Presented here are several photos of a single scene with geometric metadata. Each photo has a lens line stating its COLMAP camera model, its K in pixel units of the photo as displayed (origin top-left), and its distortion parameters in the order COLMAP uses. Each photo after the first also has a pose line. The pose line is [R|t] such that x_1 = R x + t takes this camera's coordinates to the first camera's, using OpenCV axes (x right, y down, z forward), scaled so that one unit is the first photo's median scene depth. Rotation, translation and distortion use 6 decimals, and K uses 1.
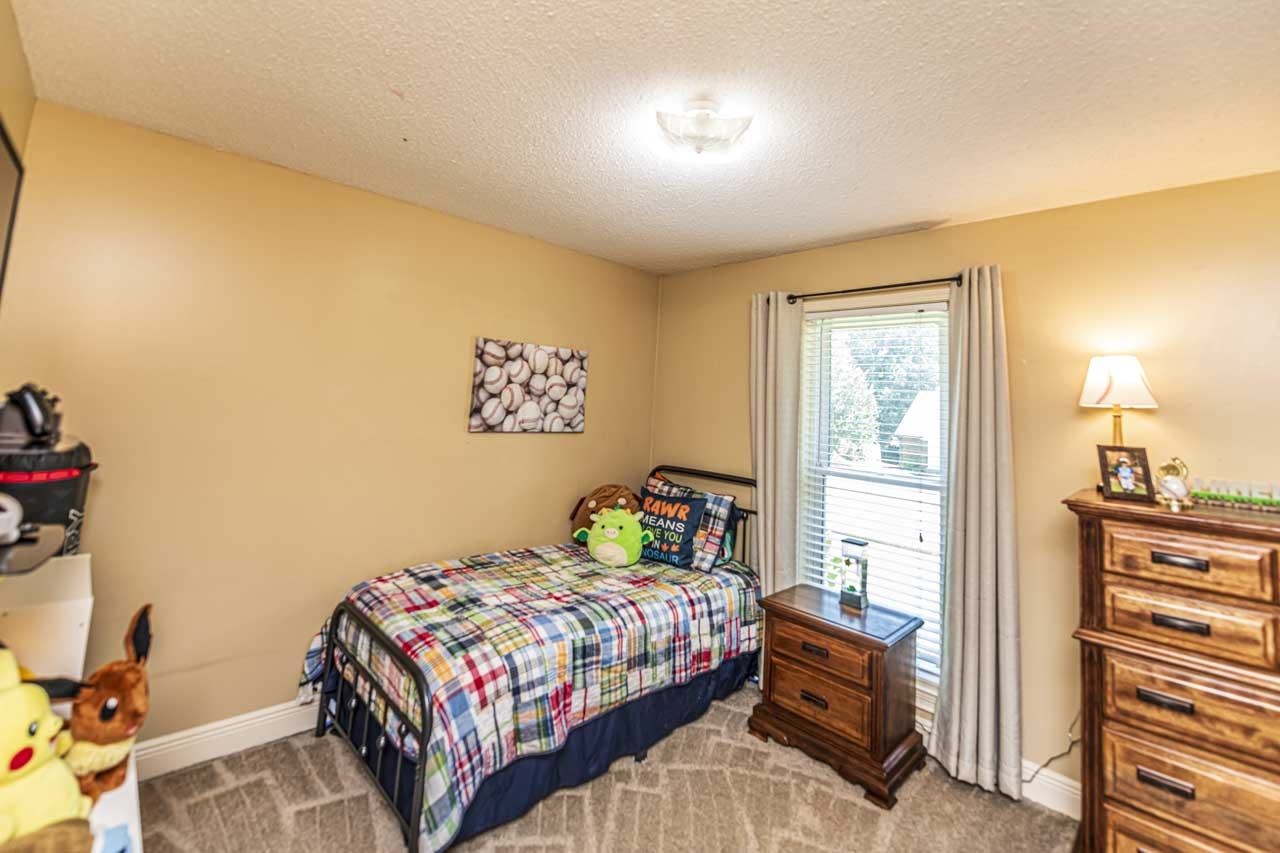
lens RADIAL K [[560.6, 0, 640.5], [0, 560.6, 402.8], [0, 0, 1]] dist [-0.020336, -0.000742]
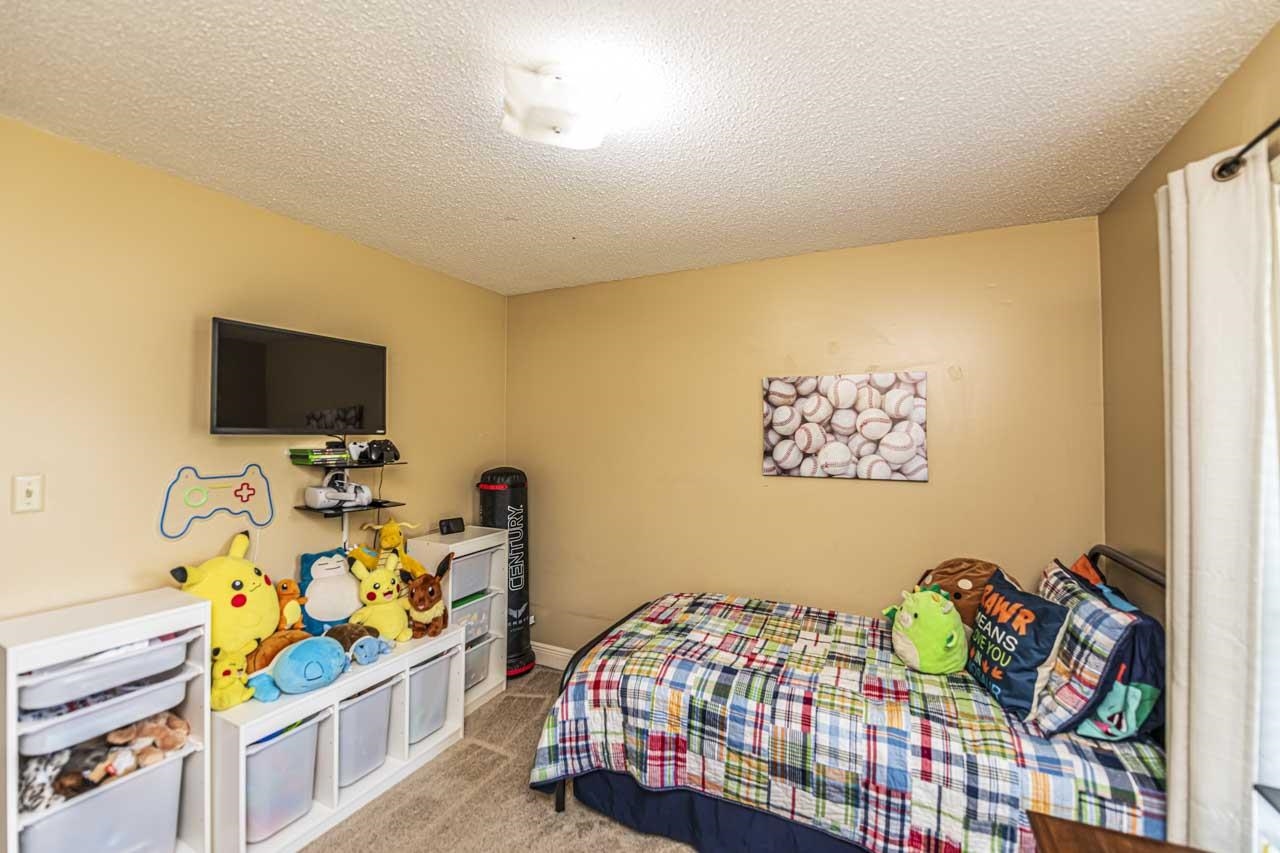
lens RADIAL K [[529.4, 0, 635.4], [0, 529.4, 476.2], [0, 0, 1]] dist [-0.026770, -0.000223]
pose [[0.322267, 0.021369, -0.946408, 0.527874], [0.010736, 0.999598, 0.026226, 0.028170], [0.946588, -0.018612, 0.321908, 0.503338]]
